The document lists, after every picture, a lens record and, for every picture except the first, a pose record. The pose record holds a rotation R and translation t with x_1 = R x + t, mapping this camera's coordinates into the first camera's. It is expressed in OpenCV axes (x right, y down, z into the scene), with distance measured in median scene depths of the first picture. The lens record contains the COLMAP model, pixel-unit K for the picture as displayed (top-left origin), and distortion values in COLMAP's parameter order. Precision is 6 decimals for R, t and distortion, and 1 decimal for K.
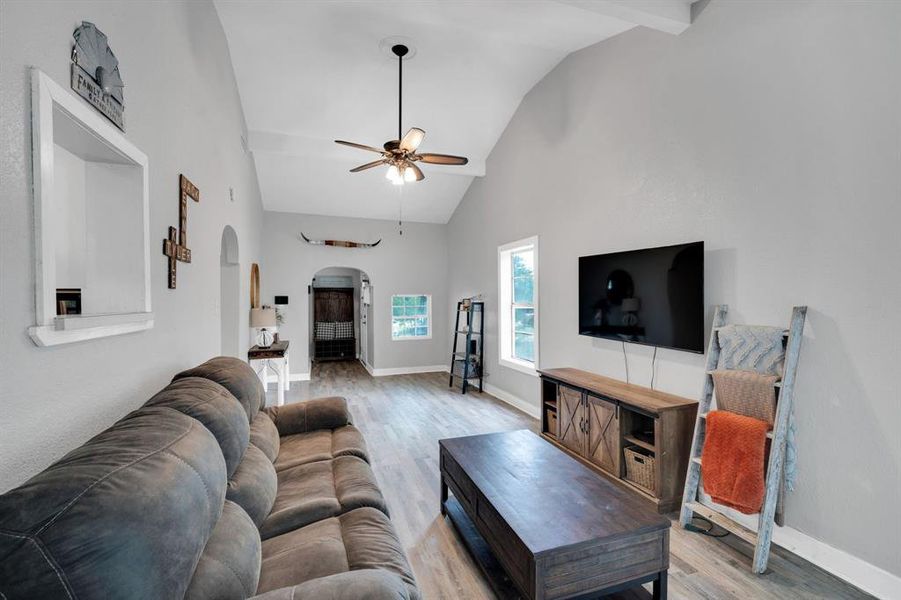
lens RADIAL K [[400.6, 0, 451.7], [0, 400.6, 301.2], [0, 0, 1]] dist [-0.004565, 0.000888]
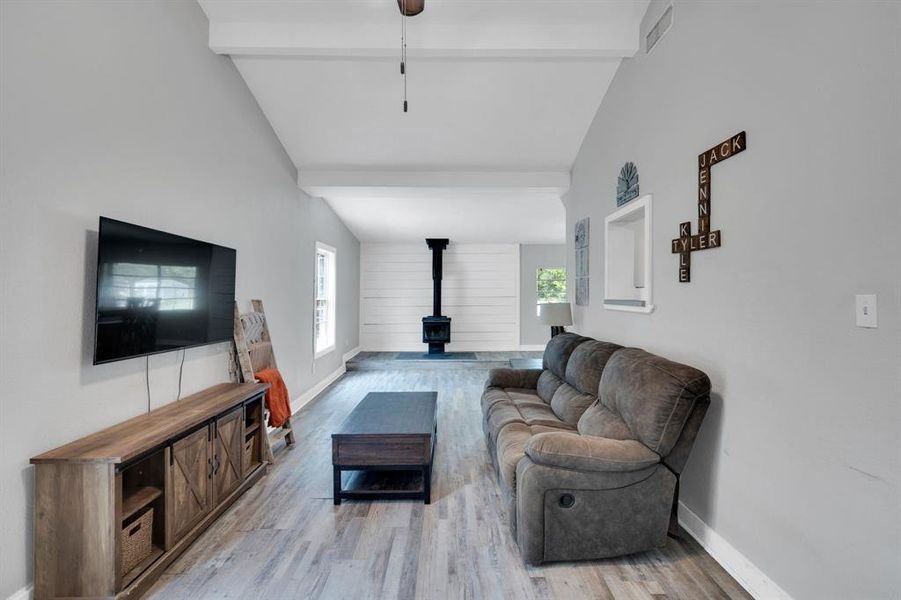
lens RADIAL K [[400.6, 0, 456.1], [0, 400.6, 278.0], [0, 0, 1]] dist [-0.004565, 0.000888]
pose [[-0.950763, 0.023412, 0.309034, -0.323798], [0.013324, 0.999308, -0.034713, -0.006369], [-0.309633, -0.028887, -0.950417, 1.527007]]
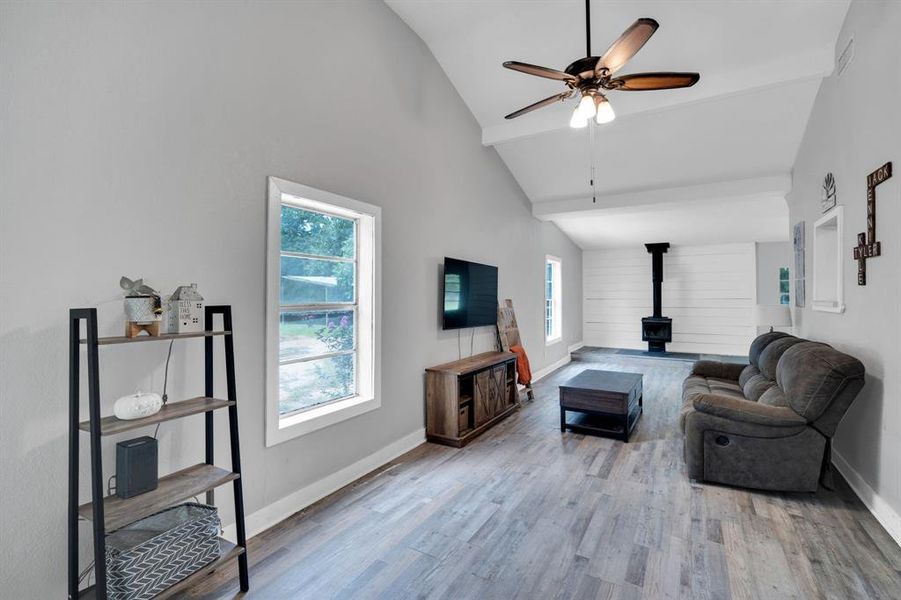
lens RADIAL K [[400.6, 0, 454.5], [0, 400.6, 294.4], [0, 0, 1]] dist [-0.004565, 0.000888]
pose [[-0.644337, 0.012636, 0.764638, -0.571593], [0.012620, 0.999903, -0.005889, -0.005178], [-0.764638, 0.005855, -0.644434, 1.873511]]
